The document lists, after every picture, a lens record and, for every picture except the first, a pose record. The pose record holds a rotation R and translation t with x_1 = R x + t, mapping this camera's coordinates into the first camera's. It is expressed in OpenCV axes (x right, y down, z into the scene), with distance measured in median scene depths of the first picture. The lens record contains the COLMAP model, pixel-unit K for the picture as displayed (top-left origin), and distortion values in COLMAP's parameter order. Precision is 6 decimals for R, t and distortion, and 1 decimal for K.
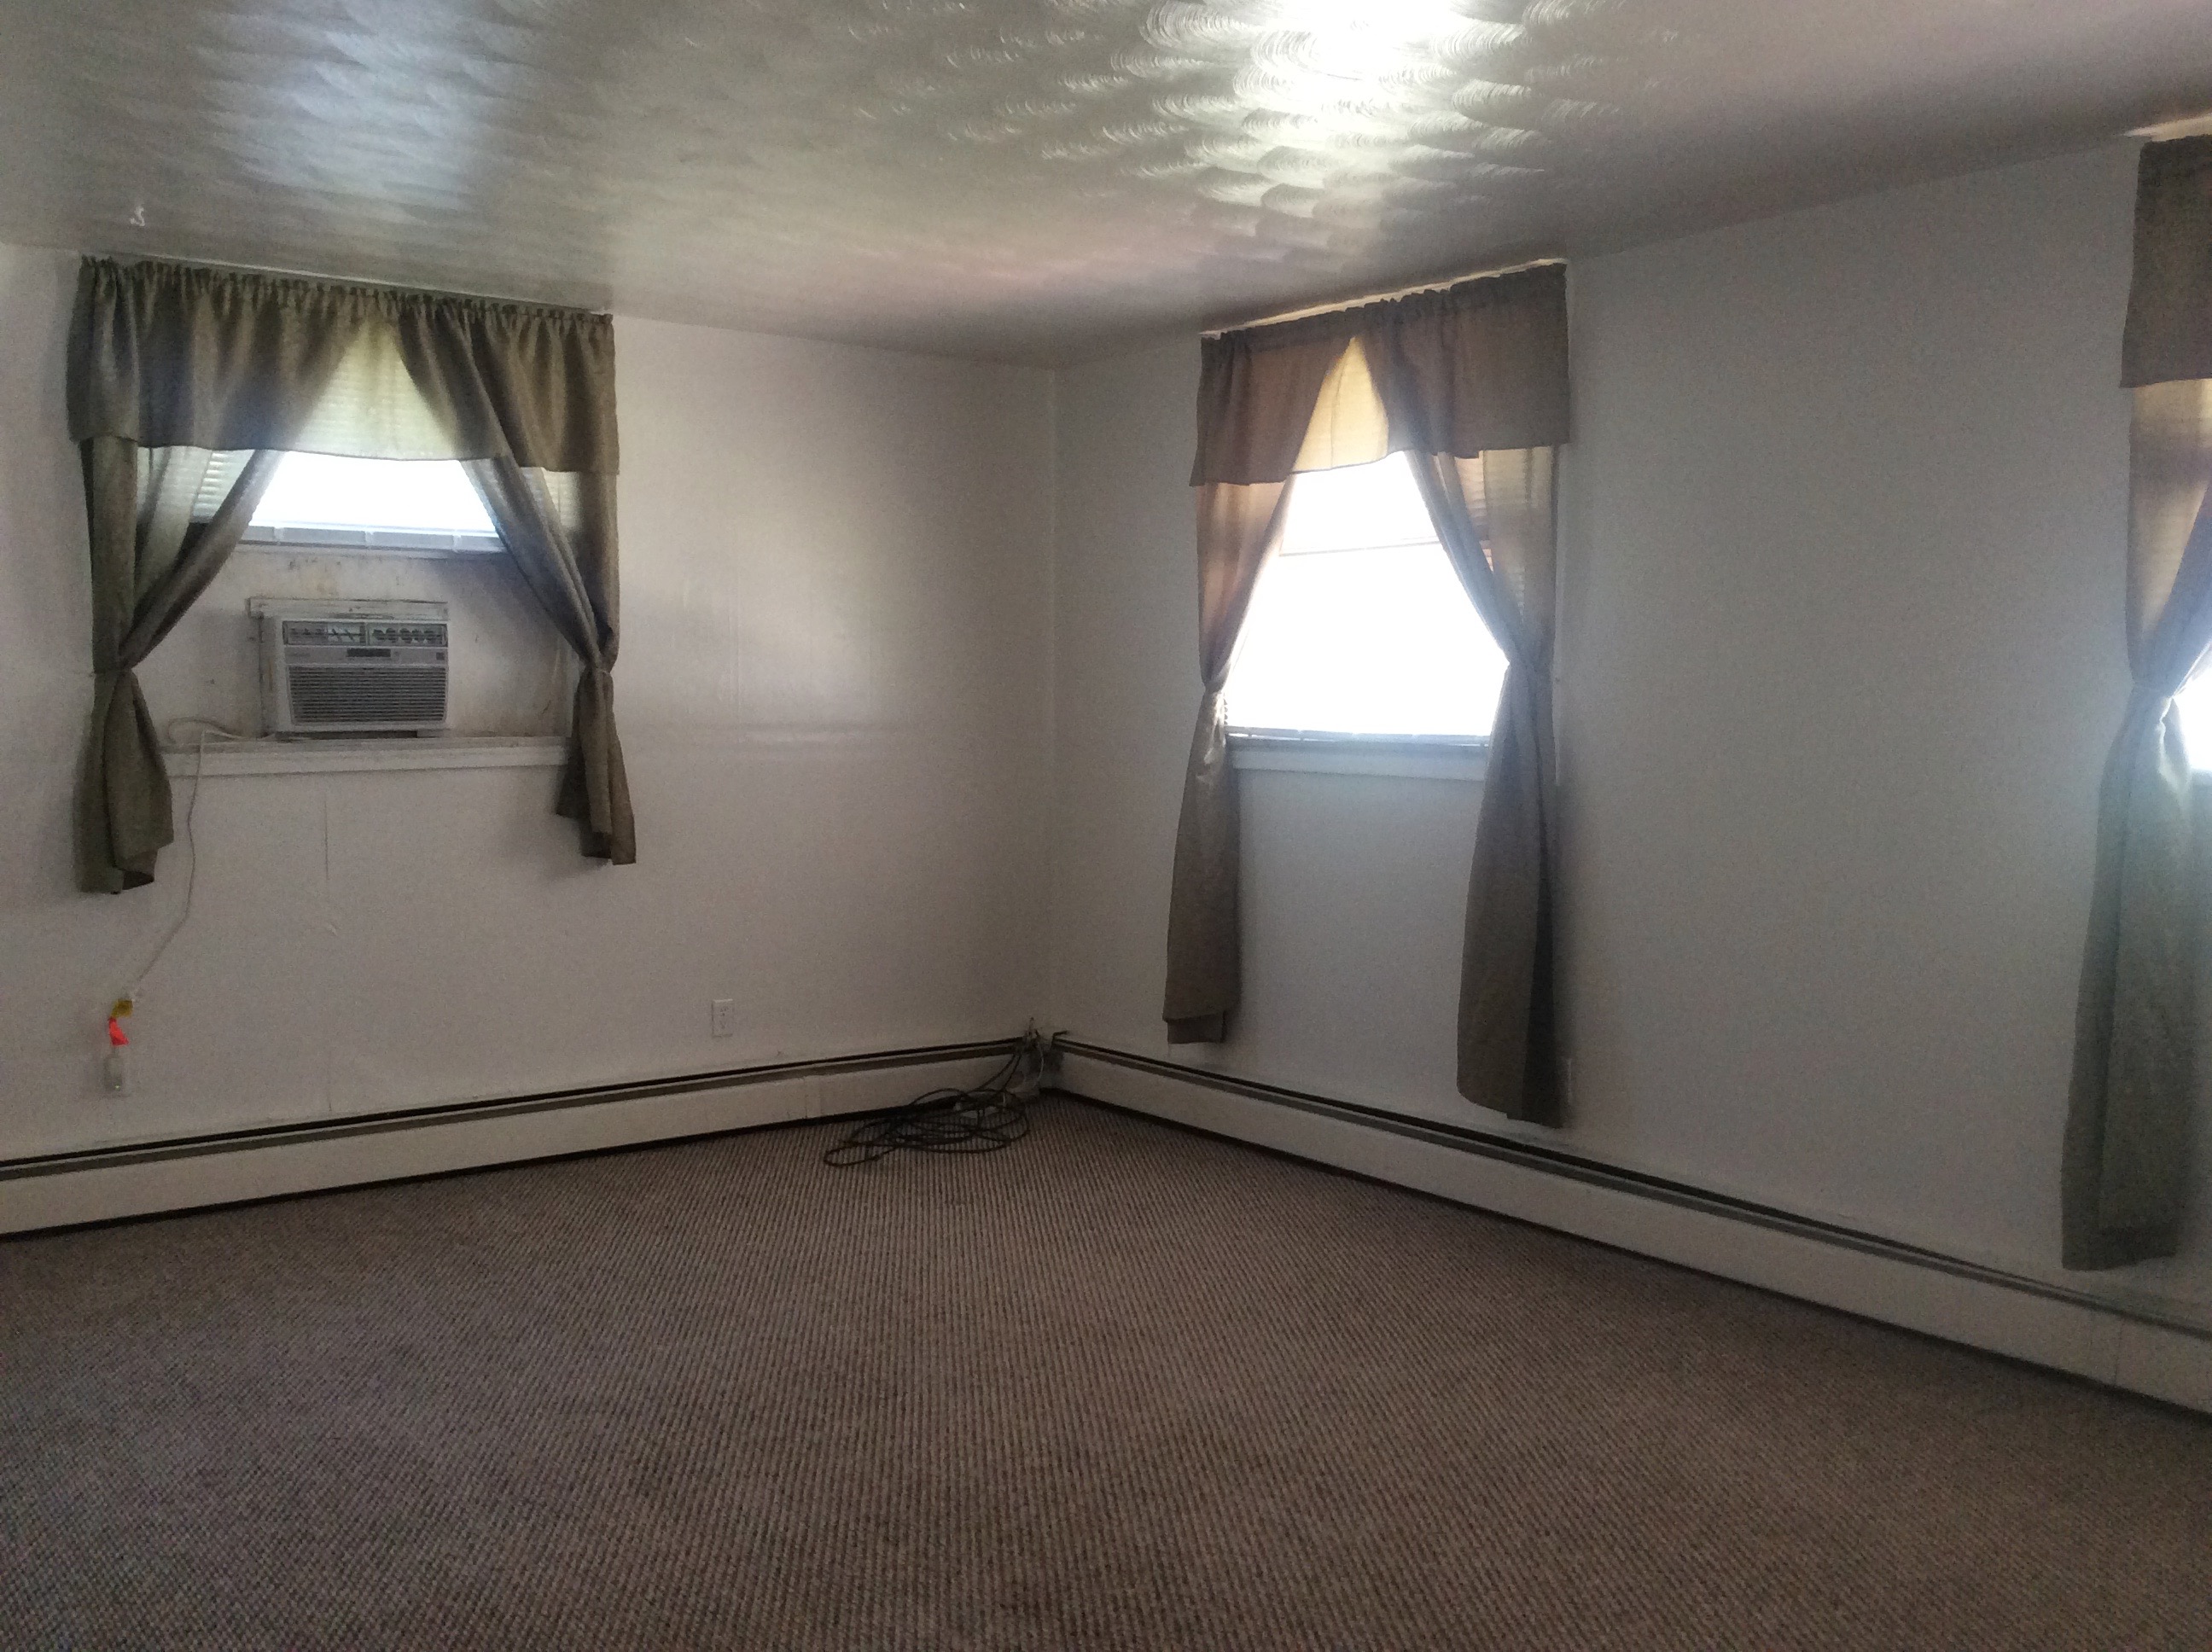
lens RADIAL K [[2075.5, 0, 1106.0], [0, 2075.5, 826.0], [0, 0, 1]] dist [0.136744, -0.246601]
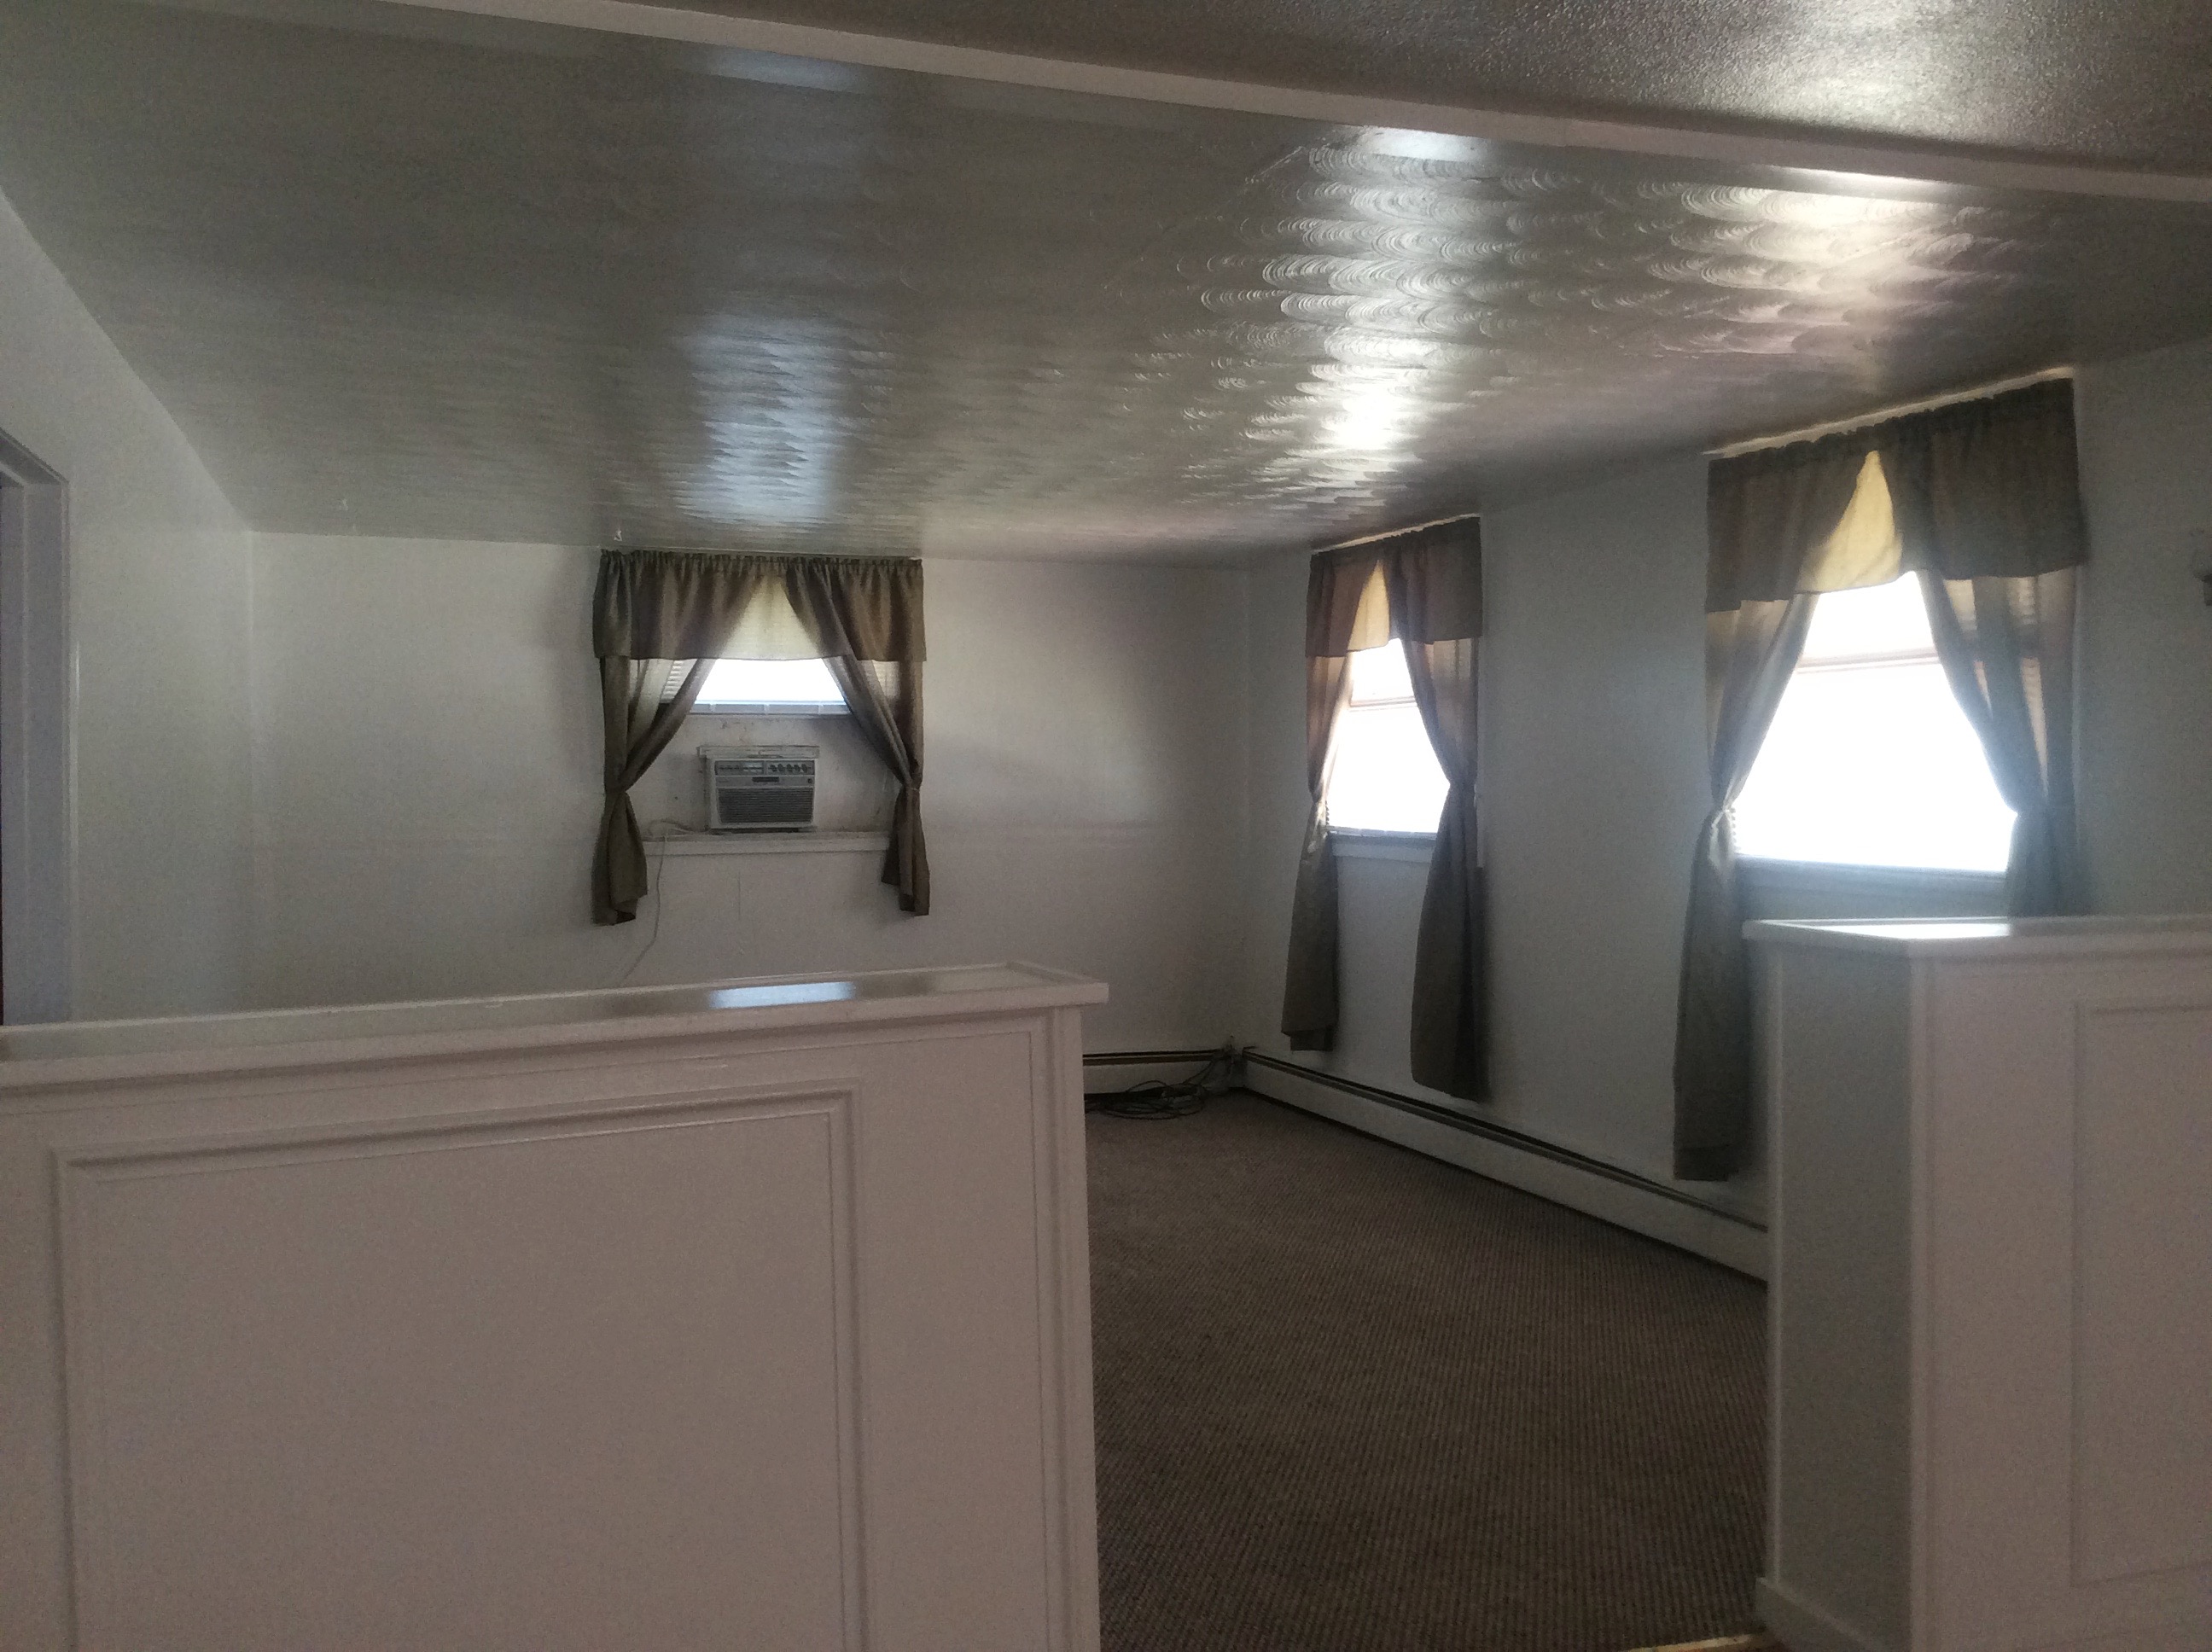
lens RADIAL K [[2075.5, 0, 1106.0], [0, 2075.5, 826.0], [0, 0, 1]] dist [0.136744, -0.246601]
pose [[0.954388, 0.002523, -0.298559, 0.371374], [-0.016382, 0.998901, -0.043925, 0.018634], [0.298120, 0.046812, 0.953380, -0.434561]]
